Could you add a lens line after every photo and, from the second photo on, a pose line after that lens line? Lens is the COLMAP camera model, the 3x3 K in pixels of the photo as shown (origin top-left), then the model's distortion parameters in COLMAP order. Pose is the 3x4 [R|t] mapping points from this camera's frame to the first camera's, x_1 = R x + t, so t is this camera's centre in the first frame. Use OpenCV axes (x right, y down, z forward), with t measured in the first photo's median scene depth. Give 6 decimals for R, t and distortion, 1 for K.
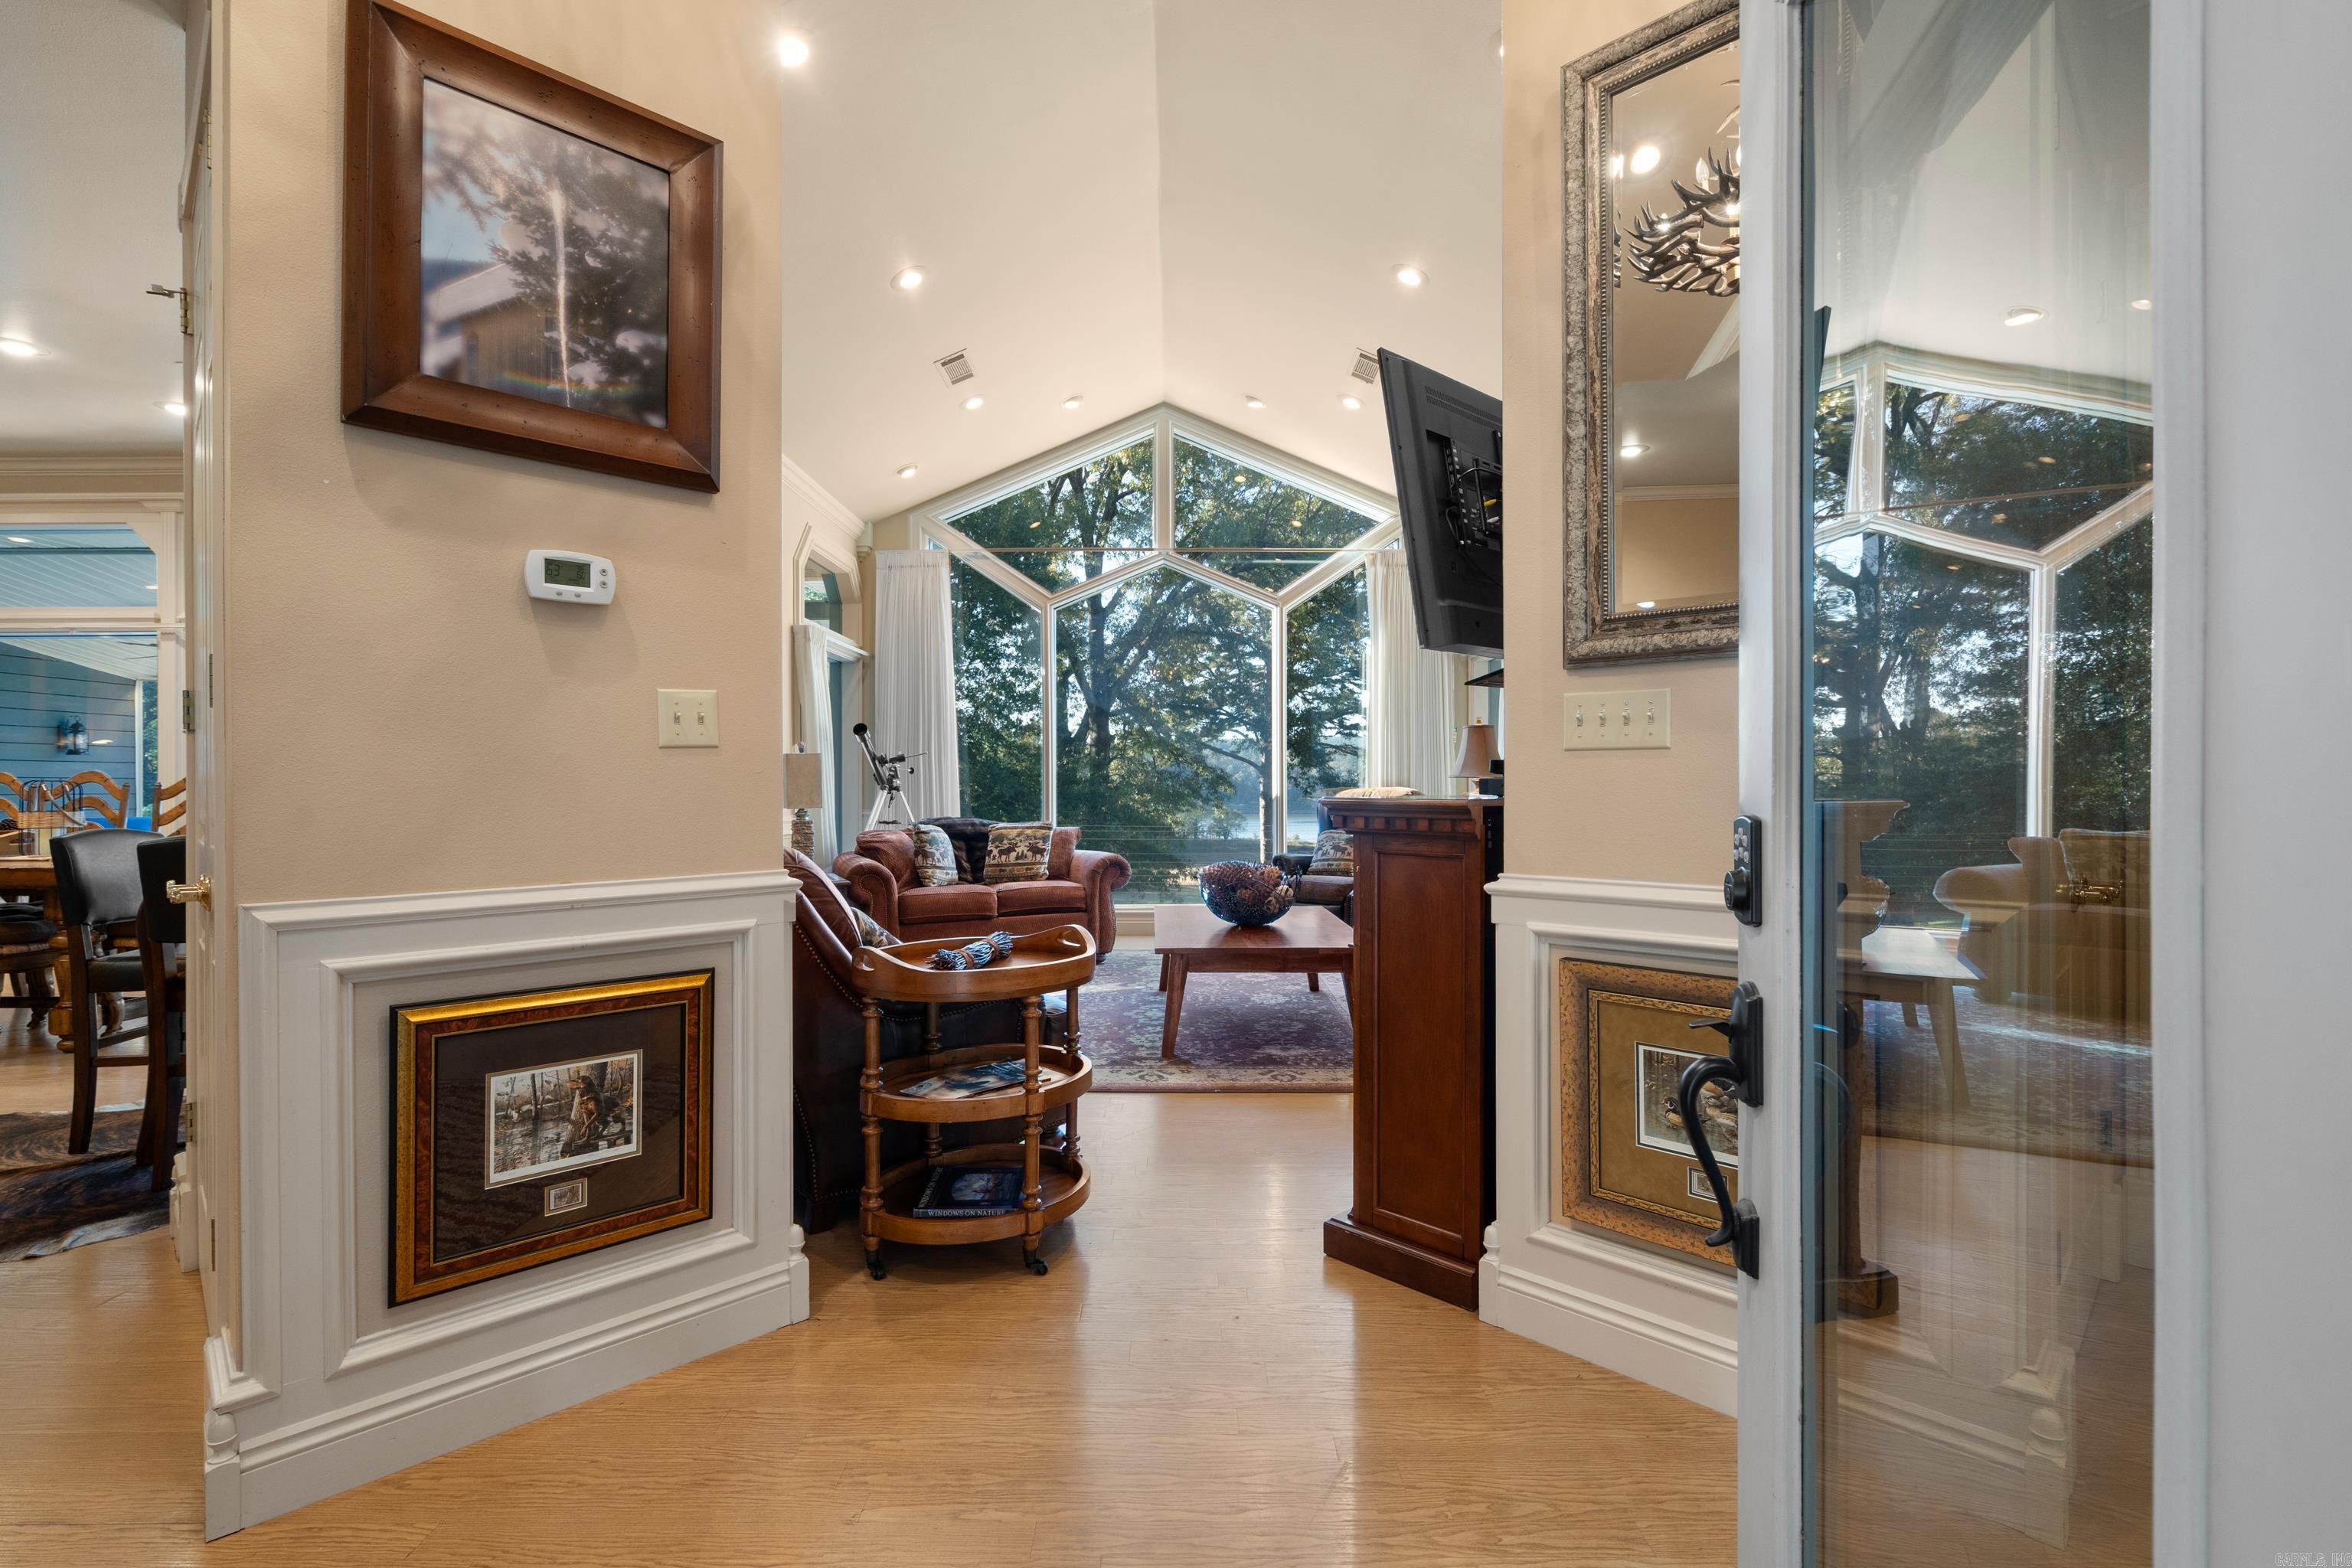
lens RADIAL K [[1072.8, 0, 1171.9], [0, 1072.8, 769.7], [0, 0, 1]] dist [-0.000532, 0.000240]
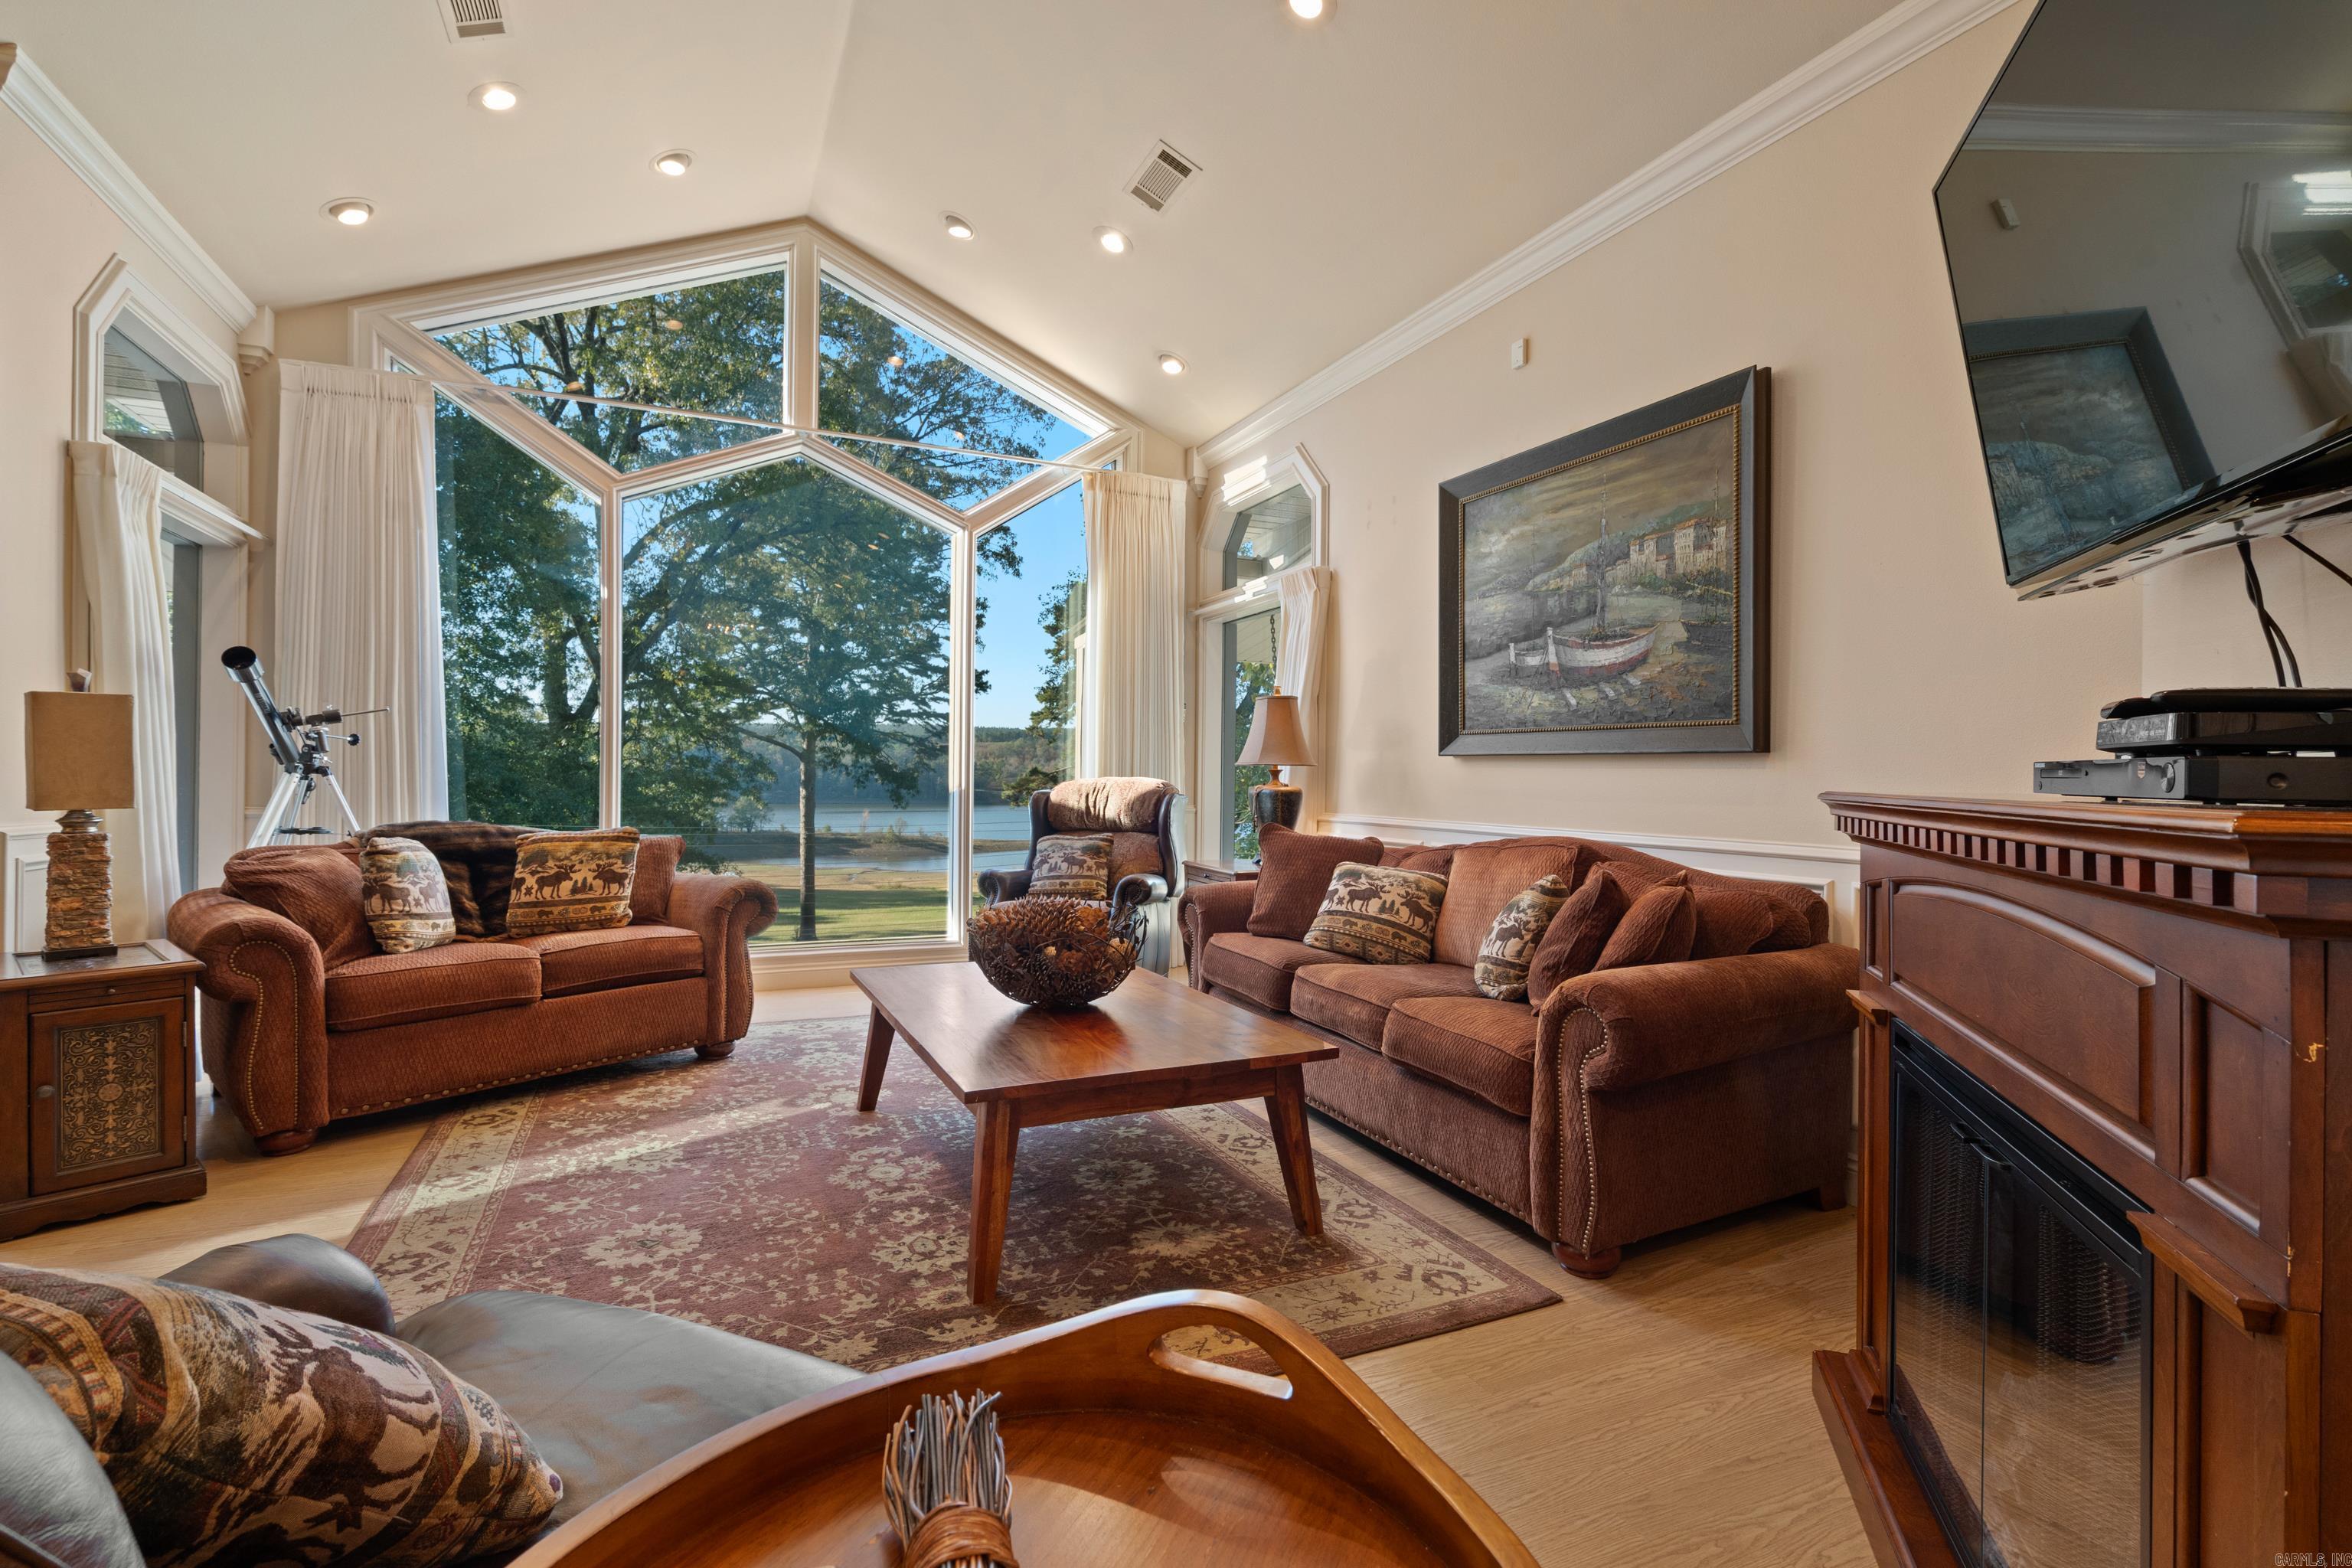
lens RADIAL K [[1072.8, 0, 1171.9], [0, 1072.8, 769.7], [0, 0, 1]] dist [-0.000532, 0.000240]
pose [[0.910239, 0.013431, 0.413866, -0.083513], [-0.017183, 0.999838, 0.005346, 0.006434], [-0.413728, -0.011977, 0.910322, 0.304492]]
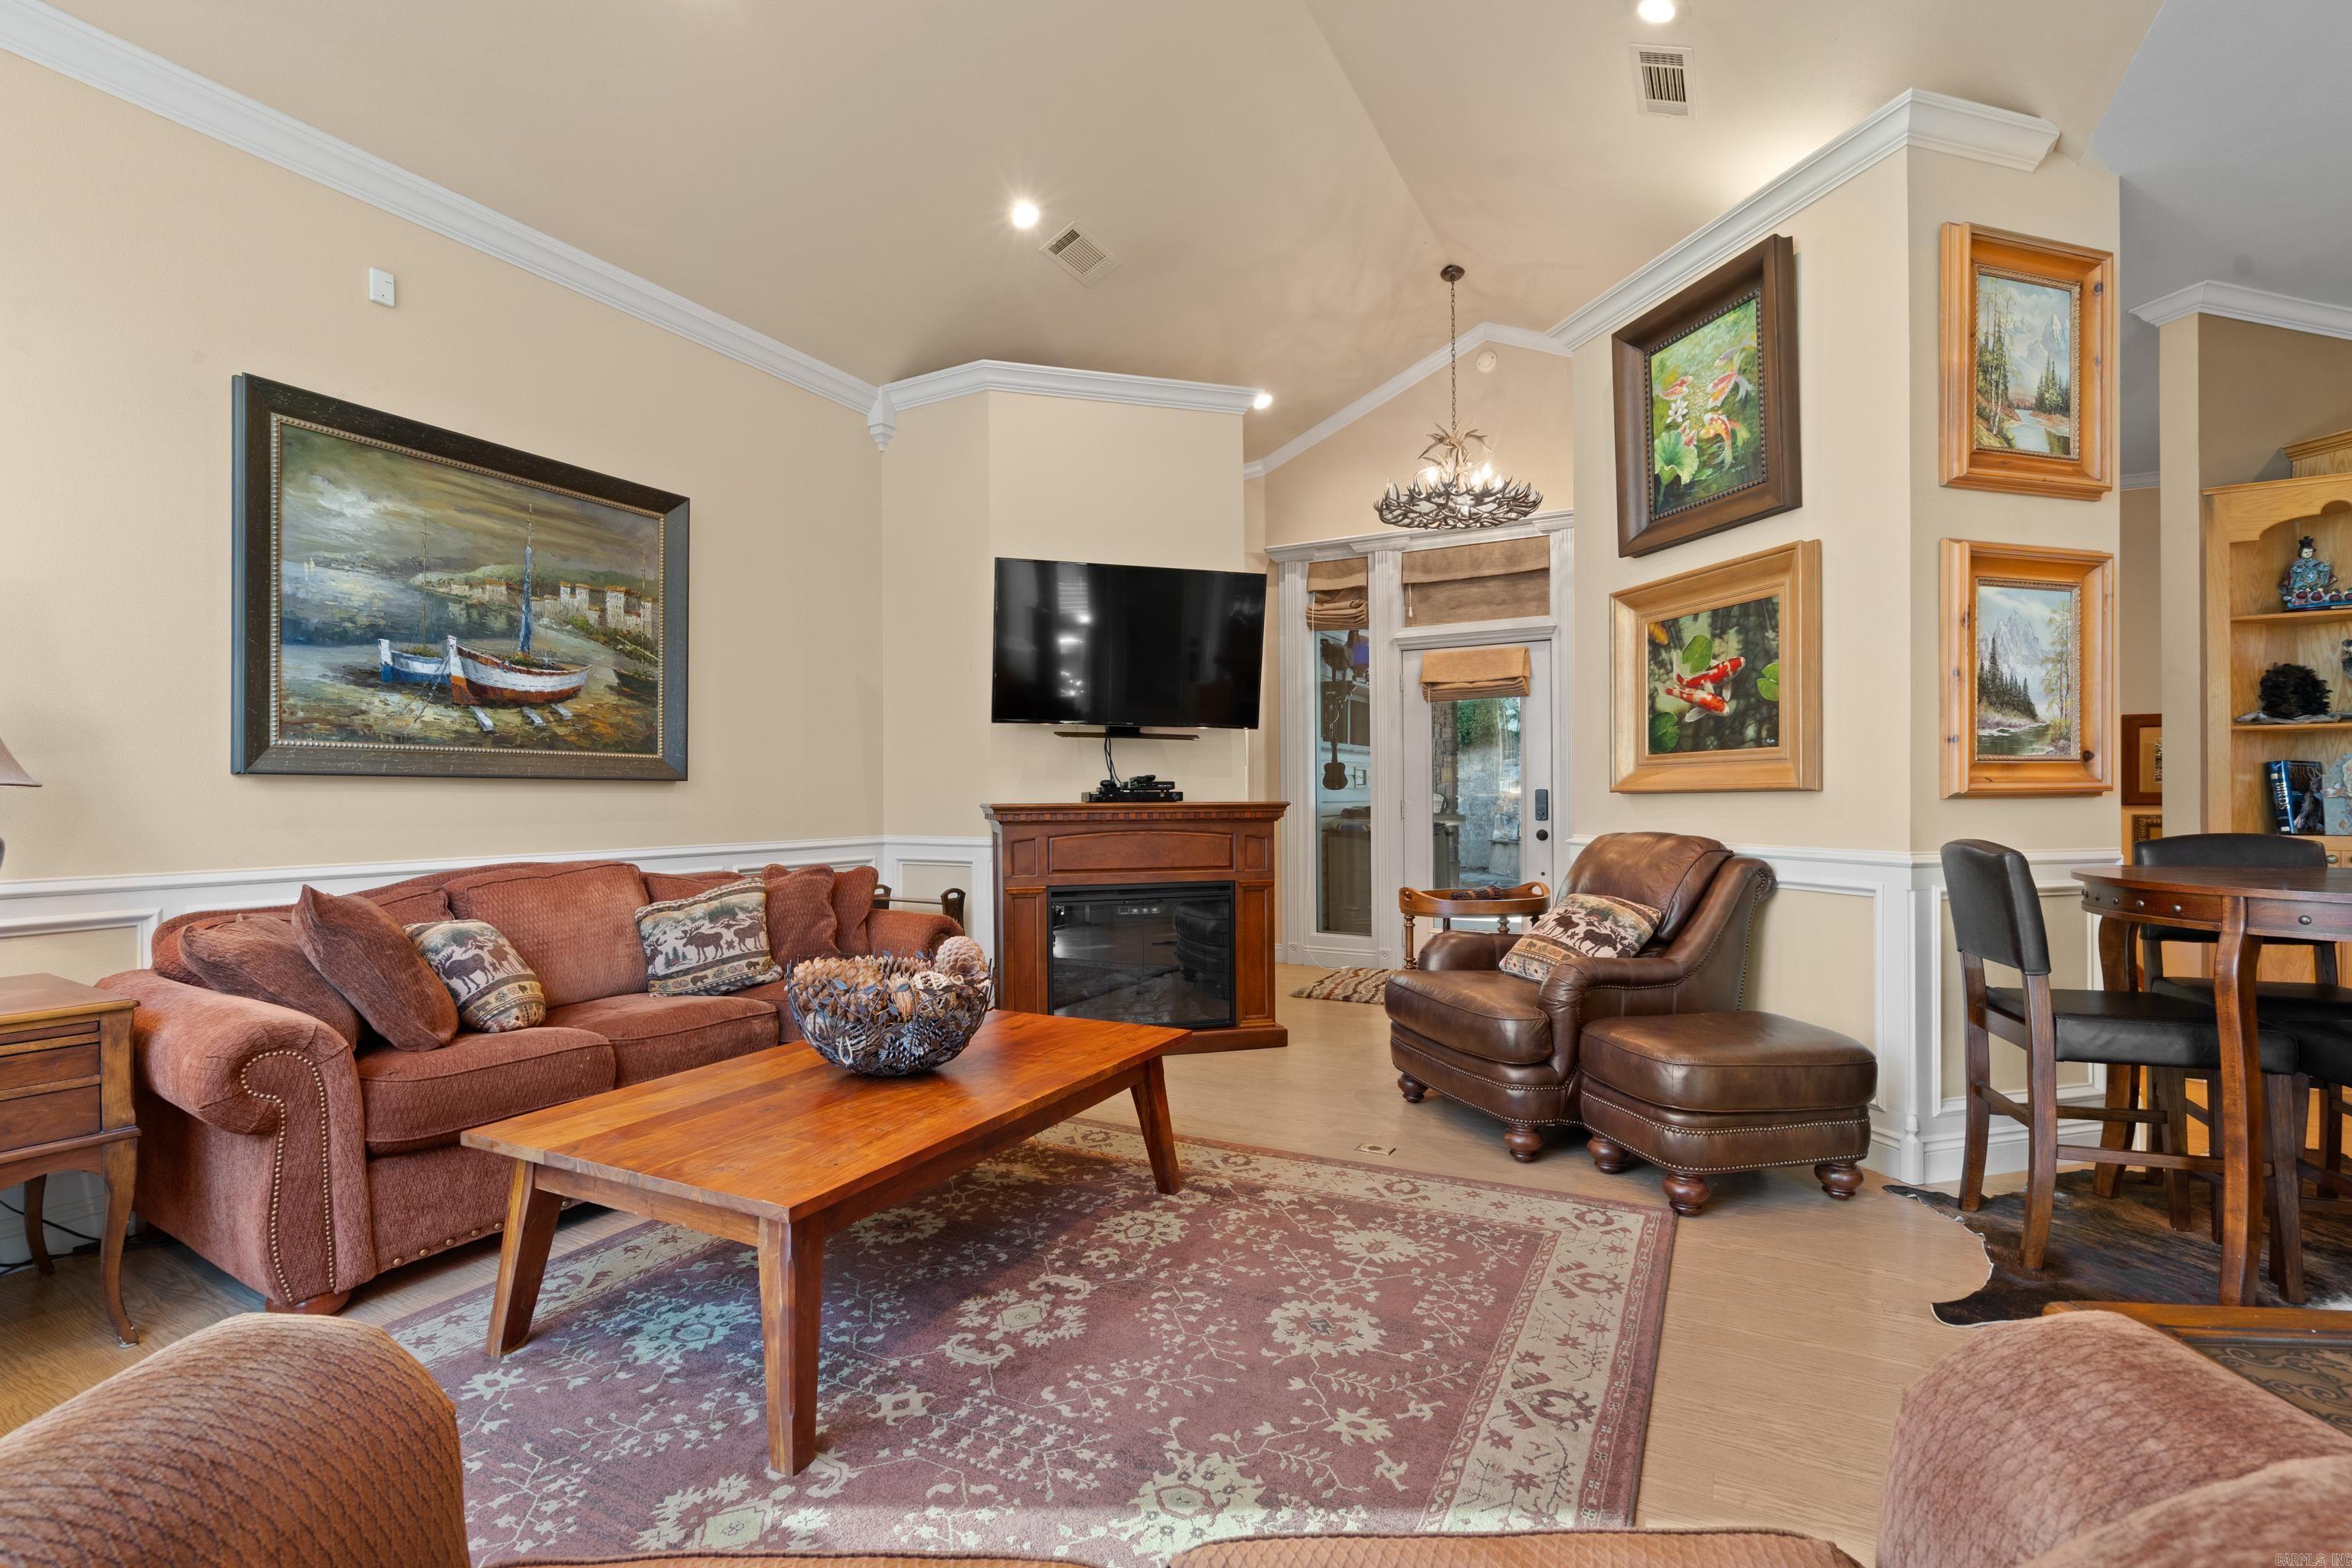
lens RADIAL K [[1071.3, 0, 1166.2], [0, 1071.3, 788.6], [0, 0, 1]] dist [0.000500, 0.000153]
pose [[-0.878963, 0.012853, 0.476717, -0.201022], [0.003825, 0.999795, -0.019904, 0.014404], [-0.476875, -0.015671, -0.878831, 0.974404]]
